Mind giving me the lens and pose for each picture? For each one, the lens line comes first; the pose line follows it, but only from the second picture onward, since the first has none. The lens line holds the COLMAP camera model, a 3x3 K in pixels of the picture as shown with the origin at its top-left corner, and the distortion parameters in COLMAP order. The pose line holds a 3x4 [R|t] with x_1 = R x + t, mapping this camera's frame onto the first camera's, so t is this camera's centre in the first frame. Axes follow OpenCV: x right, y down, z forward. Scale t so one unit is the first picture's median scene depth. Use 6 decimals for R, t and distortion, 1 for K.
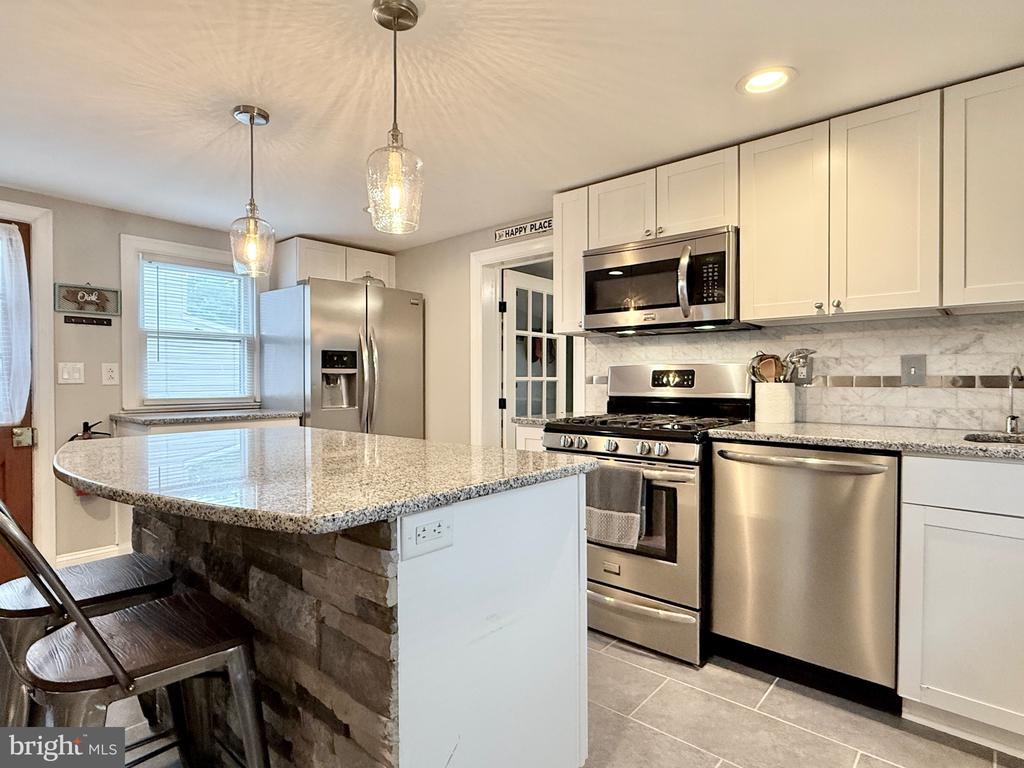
lens RADIAL K [[557.1, 0, 512.0], [0, 557.1, 384.0], [0, 0, 1]] dist [0.005536, 0.000680]
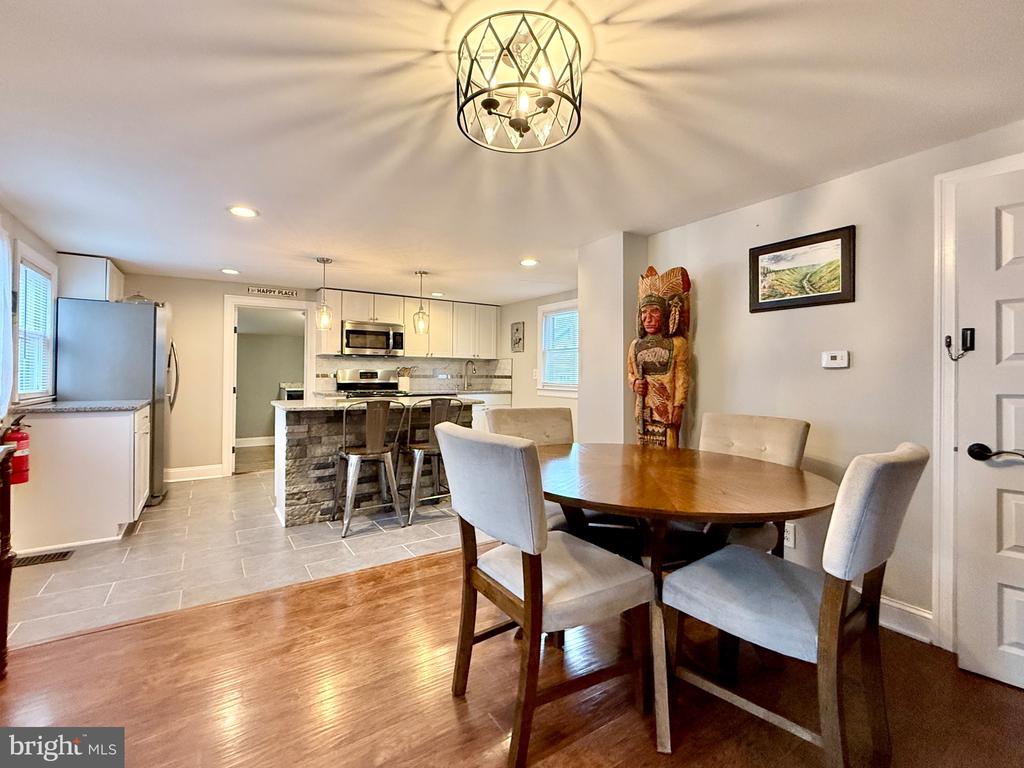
lens RADIAL K [[468.7, 0, 513.6], [0, 468.7, 368.1], [0, 0, 1]] dist [0.001778, 0.000220]
pose [[0.264024, 0.014767, 0.964403, -1.731825], [0.002415, 0.999870, -0.015971, -0.008637], [-0.964513, 0.006546, 0.263954, -0.198625]]
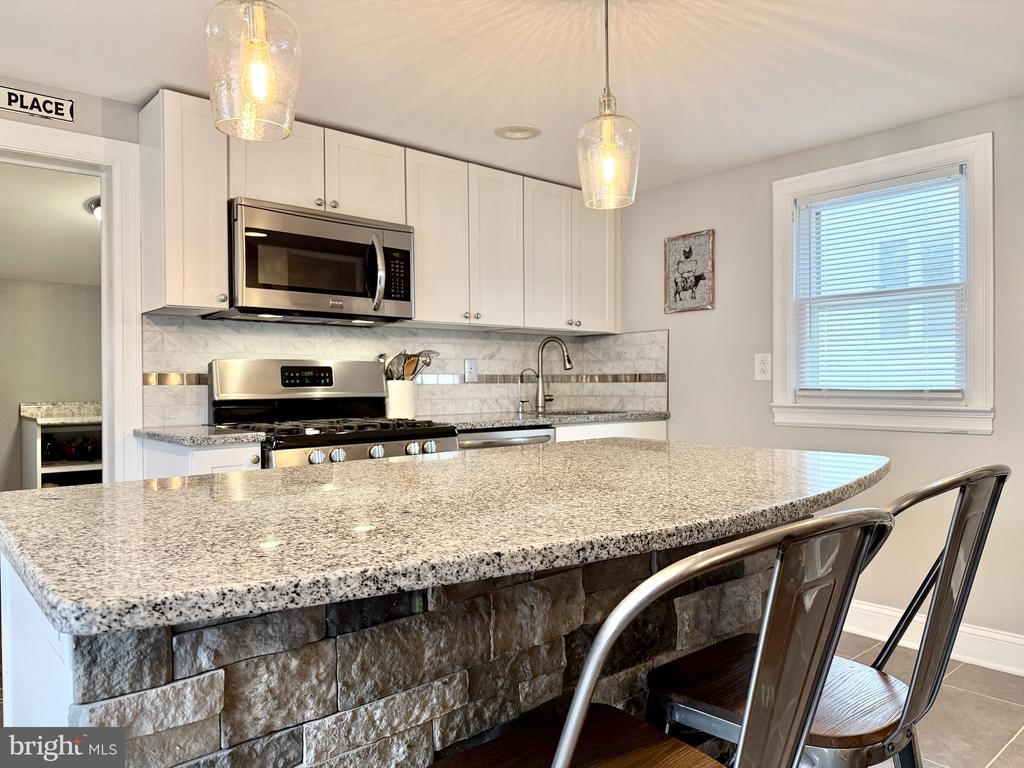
lens RADIAL K [[714.7, 0, 507.7], [0, 714.7, 380.1], [0, 0, 1]] dist [0.003381, -0.001896]
pose [[0.127949, 0.002508, 0.991778, -0.828546], [0.017564, 0.999834, -0.004794, 0.006985], [-0.991625, 0.018033, 0.127884, 0.612397]]
